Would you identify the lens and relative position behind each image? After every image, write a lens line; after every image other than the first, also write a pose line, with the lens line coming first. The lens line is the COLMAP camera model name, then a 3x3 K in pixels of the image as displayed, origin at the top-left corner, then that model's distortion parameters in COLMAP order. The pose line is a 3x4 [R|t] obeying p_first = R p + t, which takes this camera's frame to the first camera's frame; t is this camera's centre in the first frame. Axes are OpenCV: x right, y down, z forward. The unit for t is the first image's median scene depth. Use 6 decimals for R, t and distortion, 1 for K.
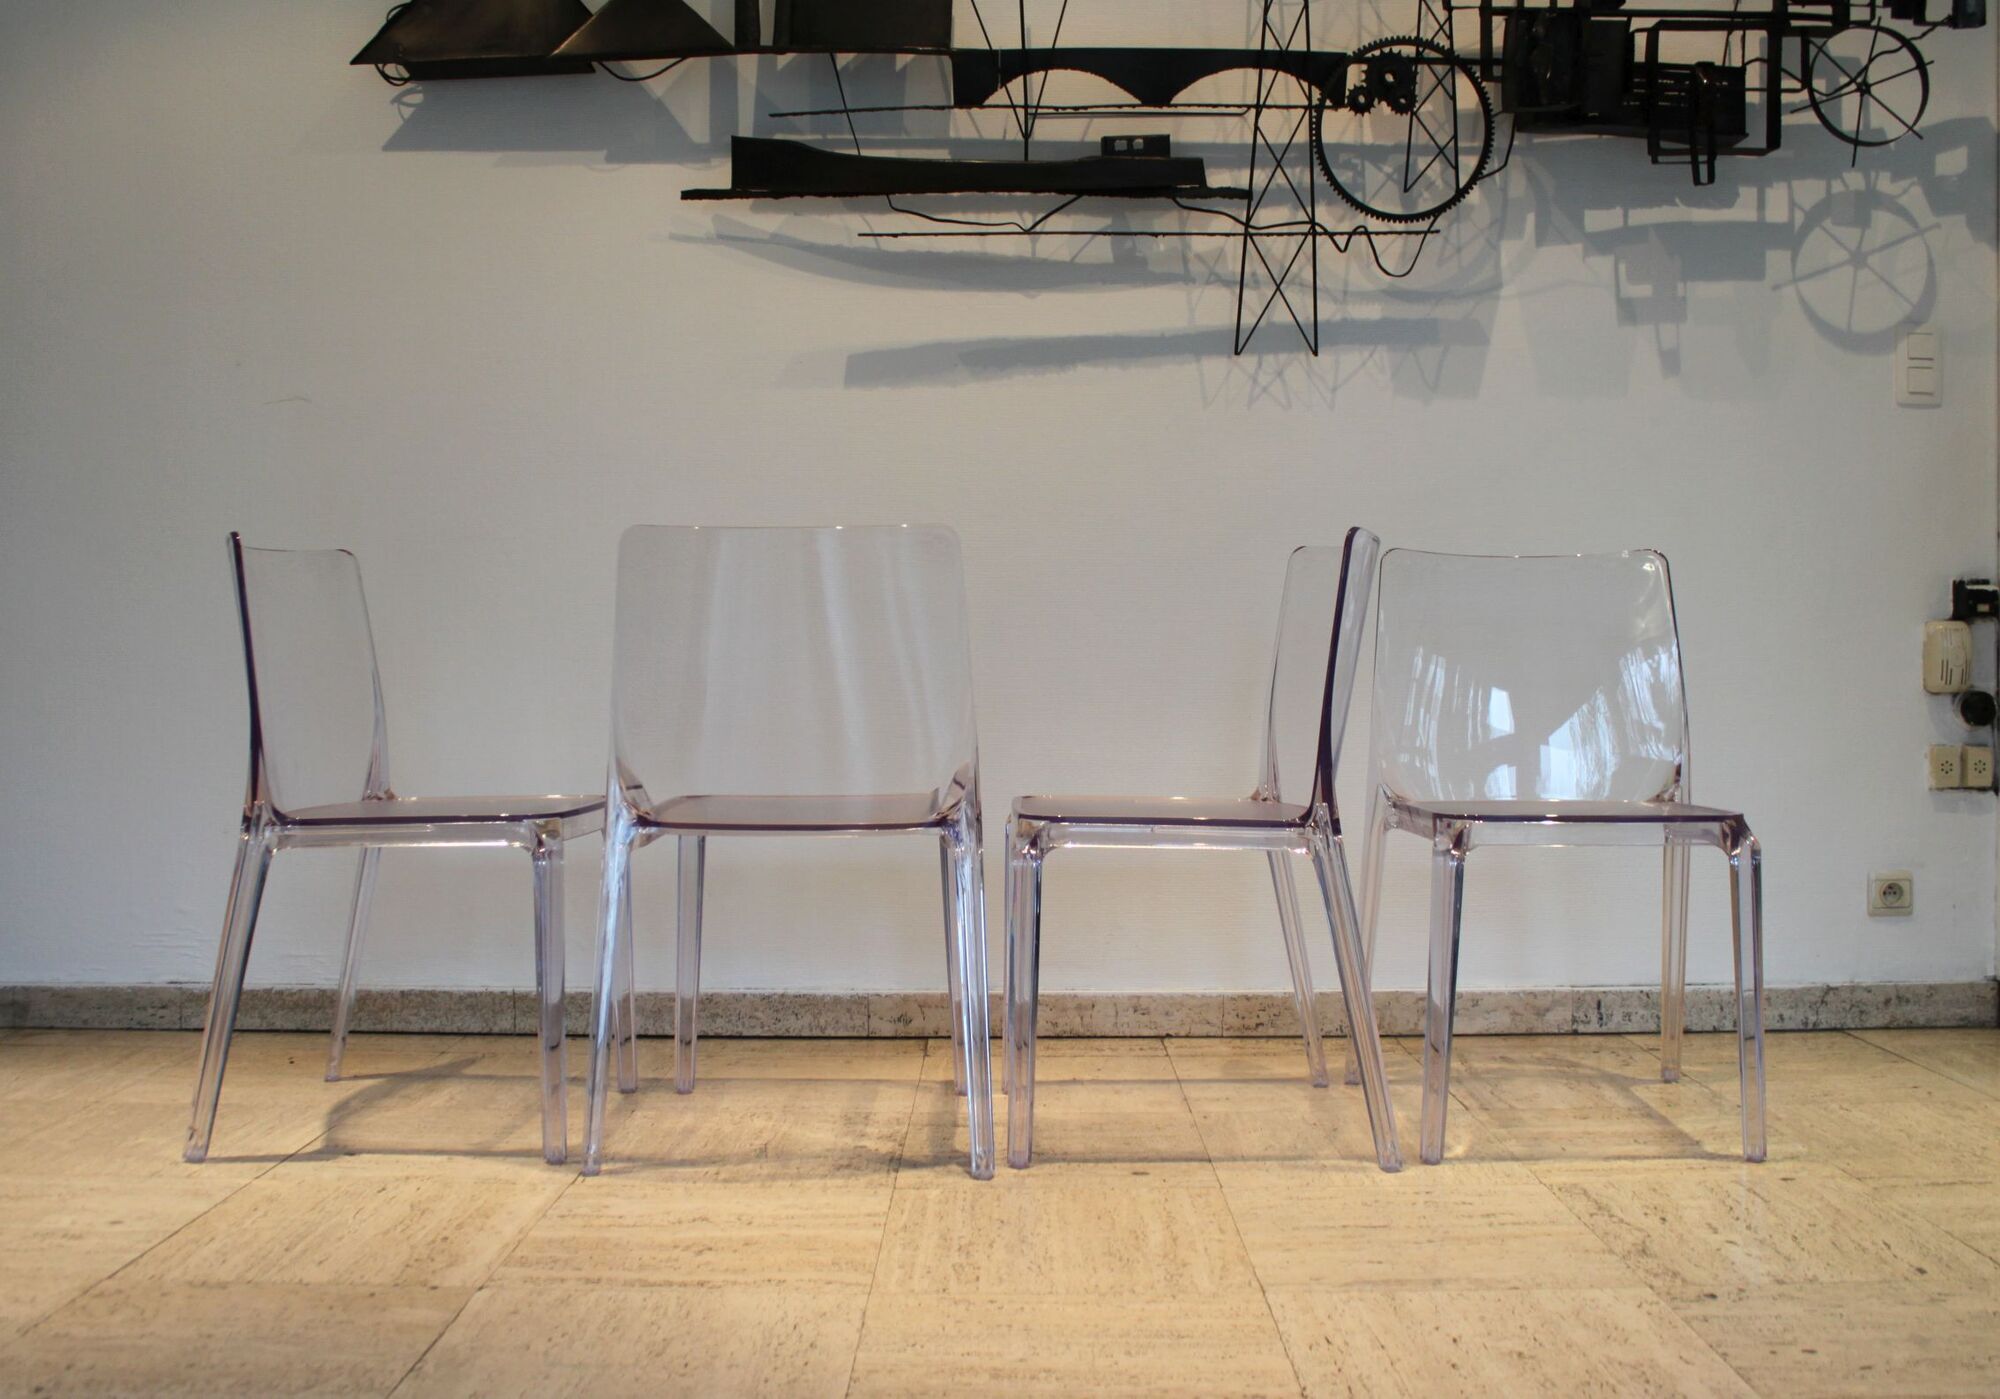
lens RADIAL K [[1378.6, 0, 997.7], [0, 1378.6, 708.6], [0, 0, 1]] dist [-0.062993, 0.021689]
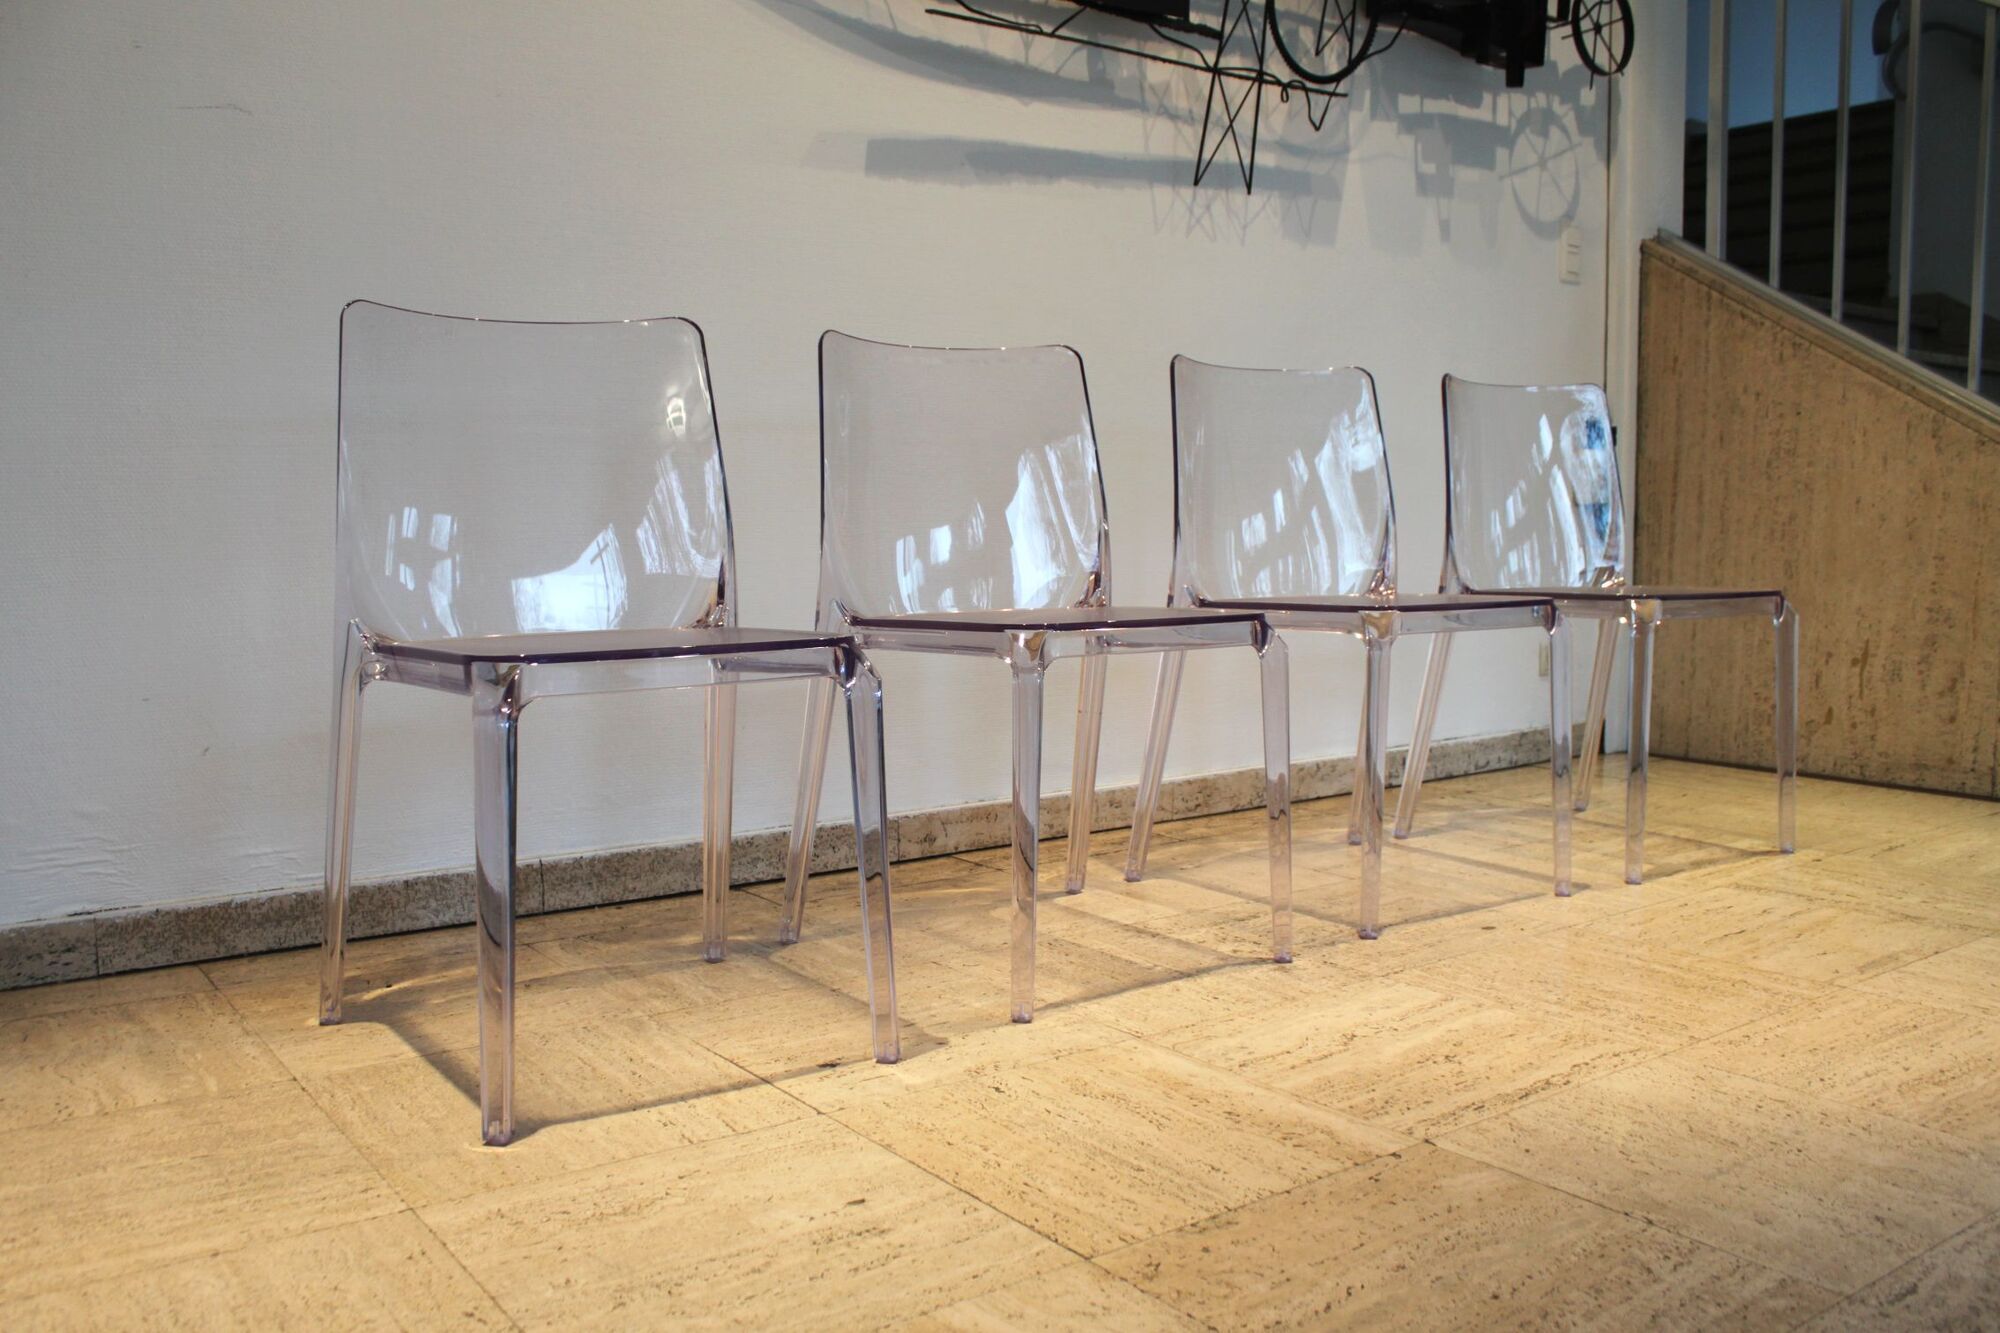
lens RADIAL K [[1692.1, 0, 1012.3], [0, 1692.1, 657.9], [0, 0, 1]] dist [-0.117529, 0.092575]
pose [[0.800805, -0.055629, 0.596336, -0.728269], [0.009412, 0.996723, 0.080340, 0.002282], [-0.598851, -0.058724, 0.798704, 0.014624]]
